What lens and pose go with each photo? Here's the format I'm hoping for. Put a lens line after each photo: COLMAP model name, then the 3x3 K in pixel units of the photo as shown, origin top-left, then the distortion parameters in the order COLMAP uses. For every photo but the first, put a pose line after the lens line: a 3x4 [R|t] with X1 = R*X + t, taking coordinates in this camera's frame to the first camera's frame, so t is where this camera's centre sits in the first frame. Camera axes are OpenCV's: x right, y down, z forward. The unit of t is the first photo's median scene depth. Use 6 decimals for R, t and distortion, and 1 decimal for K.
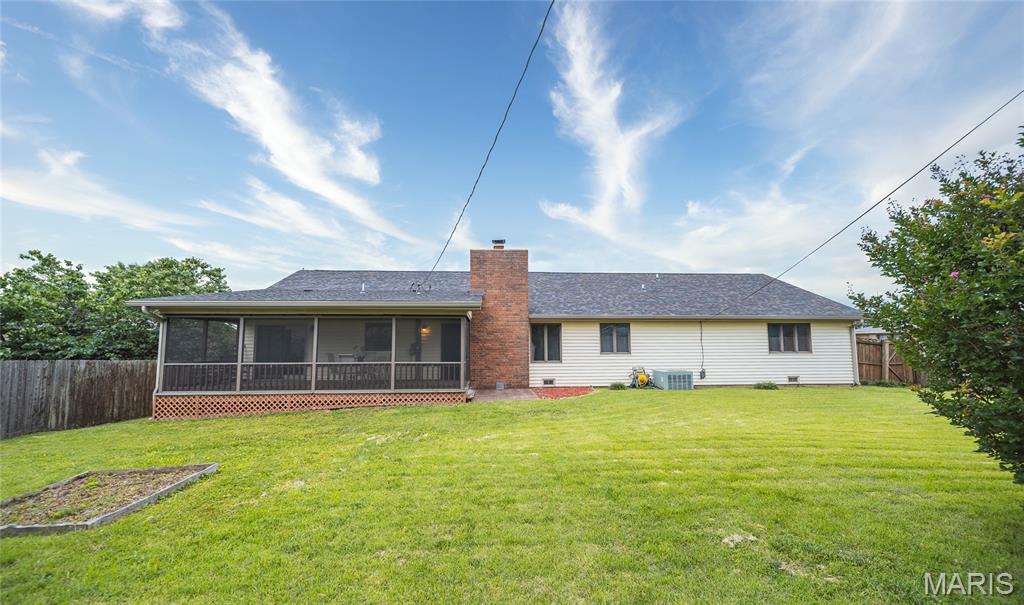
lens RADIAL K [[359.3, 0, 515.4], [0, 359.3, 311.0], [0, 0, 1]] dist [-0.002134, -0.000200]
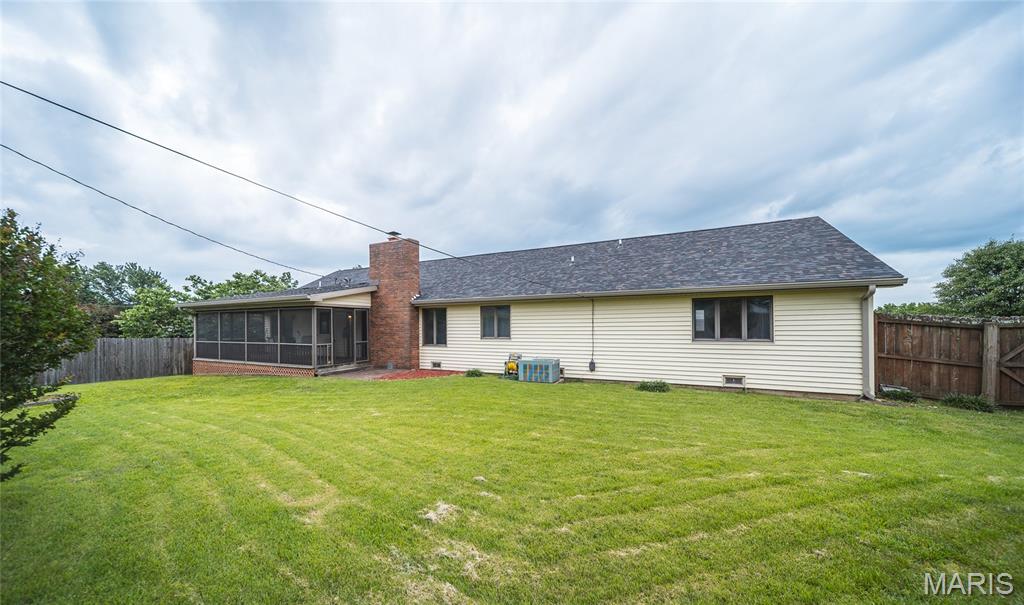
lens RADIAL K [[359.3, 0, 498.5], [0, 359.3, 322.5], [0, 0, 1]] dist [-0.002134, -0.000200]
pose [[0.860671, -0.008234, -0.509095, 0.763057], [0.052303, 0.996010, 0.072314, 0.010898], [0.506468, -0.088866, 0.857667, 0.215217]]
